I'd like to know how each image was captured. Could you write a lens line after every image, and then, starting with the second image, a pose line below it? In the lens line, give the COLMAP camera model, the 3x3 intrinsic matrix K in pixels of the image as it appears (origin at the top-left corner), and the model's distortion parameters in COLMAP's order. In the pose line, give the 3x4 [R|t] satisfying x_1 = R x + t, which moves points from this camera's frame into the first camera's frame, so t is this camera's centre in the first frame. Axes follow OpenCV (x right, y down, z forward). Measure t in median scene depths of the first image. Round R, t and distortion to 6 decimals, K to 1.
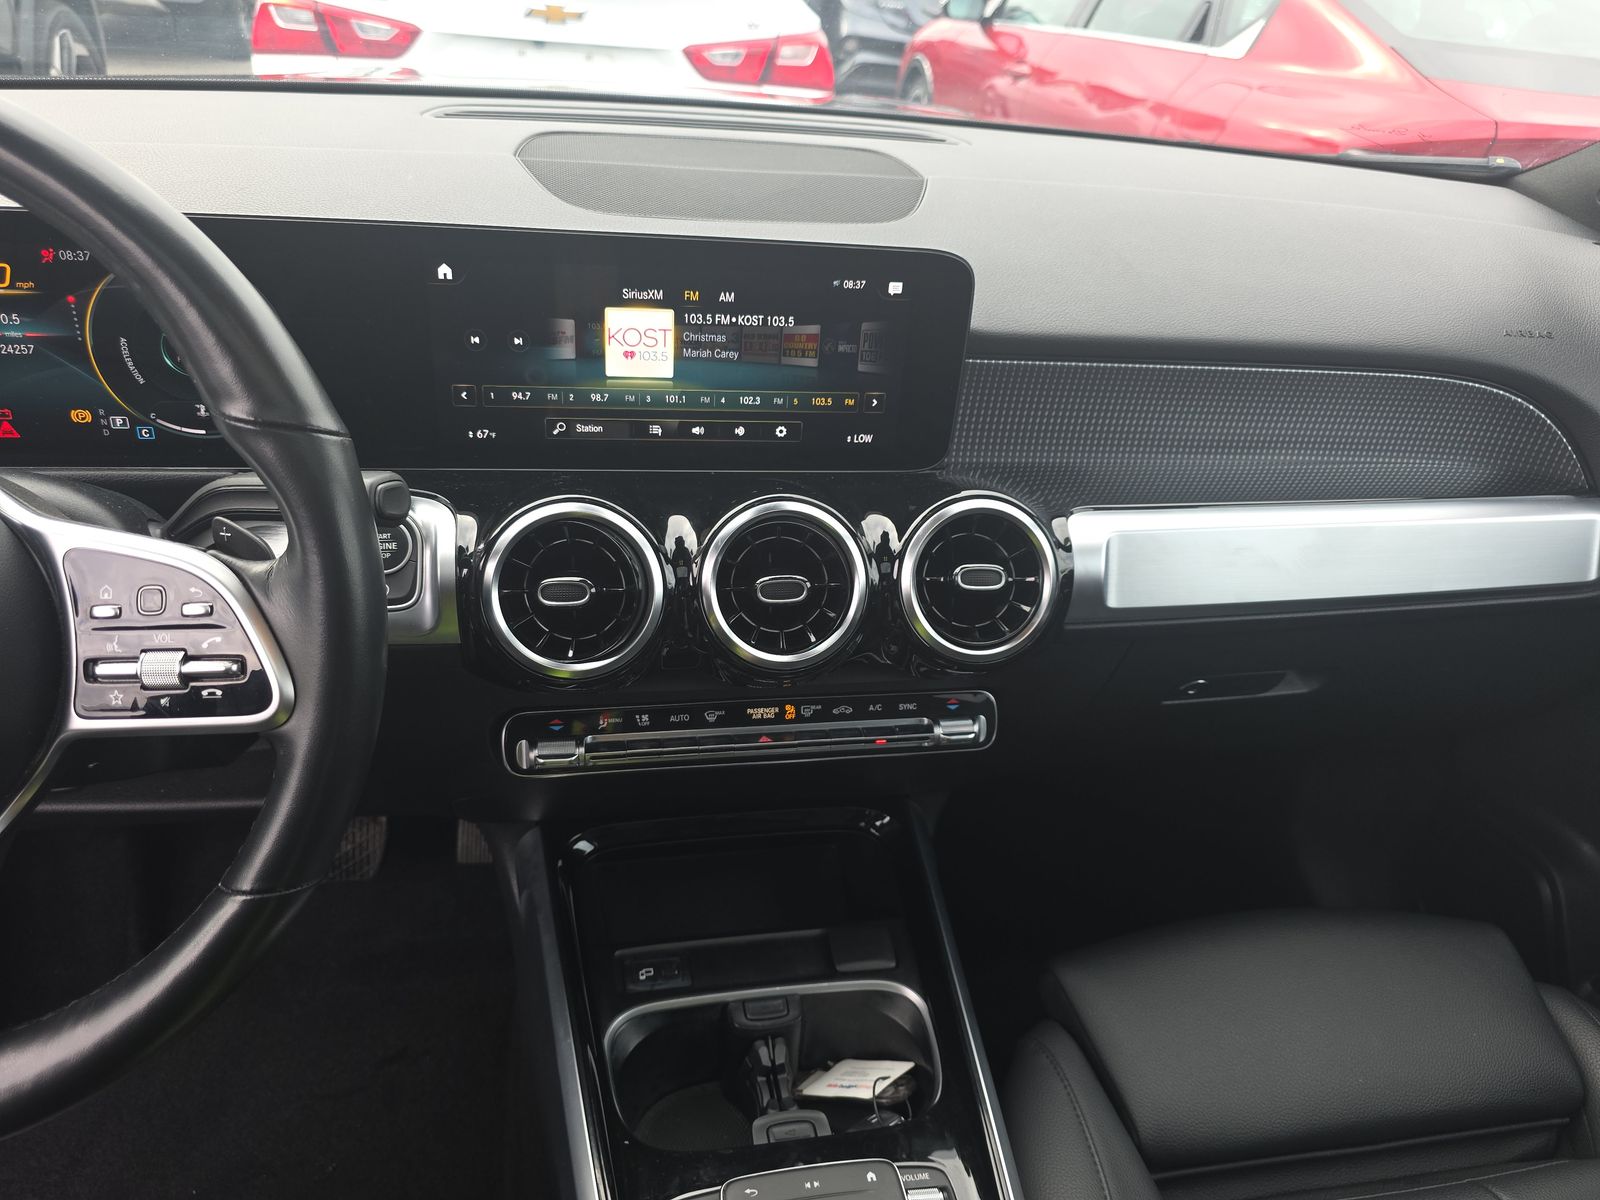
lens RADIAL K [[1069.1, 0, 800.0], [0, 1069.1, 600.0], [0, 0, 1]] dist [0.072692, -0.075772]
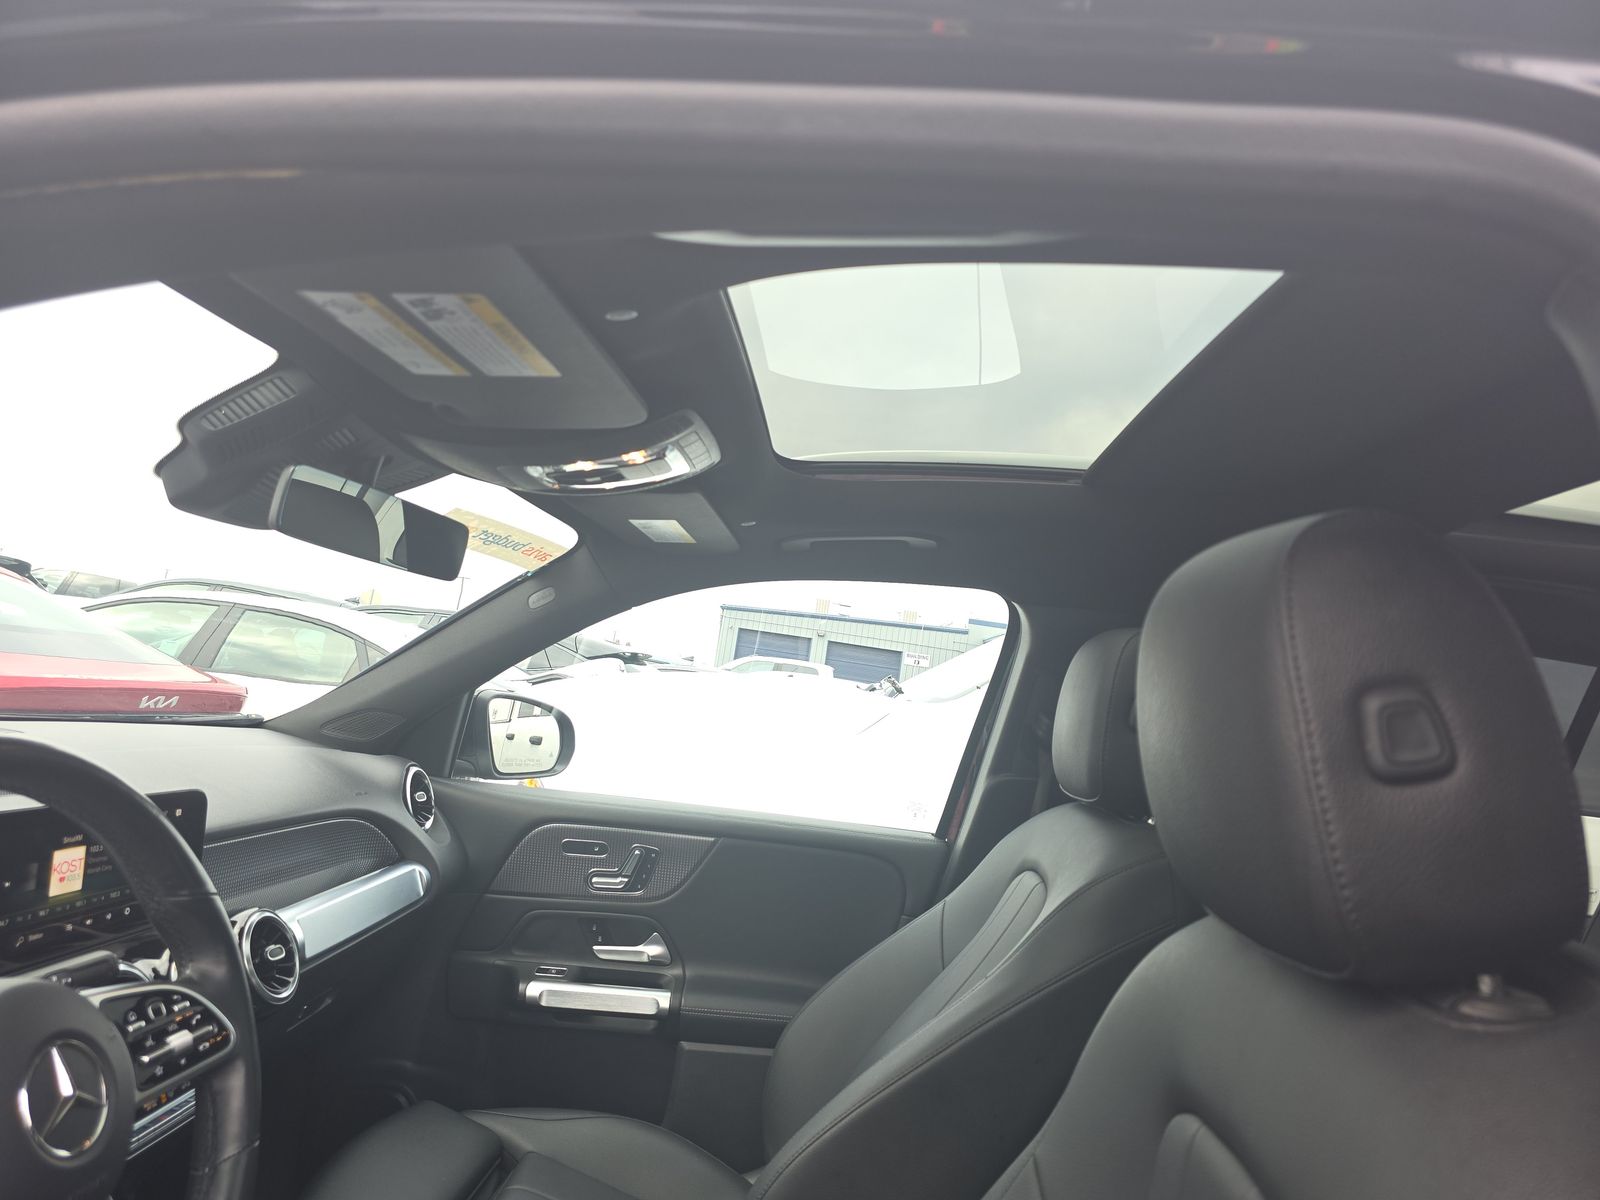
lens RADIAL K [[1069.1, 0, 800.0], [0, 1069.1, 600.0], [0, 0, 1]] dist [0.072692, -0.075772]
pose [[0.225890, 0.036248, 0.973478, -1.394207], [0.396284, 0.909466, -0.125820, 0.019363], [-0.889906, 0.414195, 0.191075, -0.377834]]
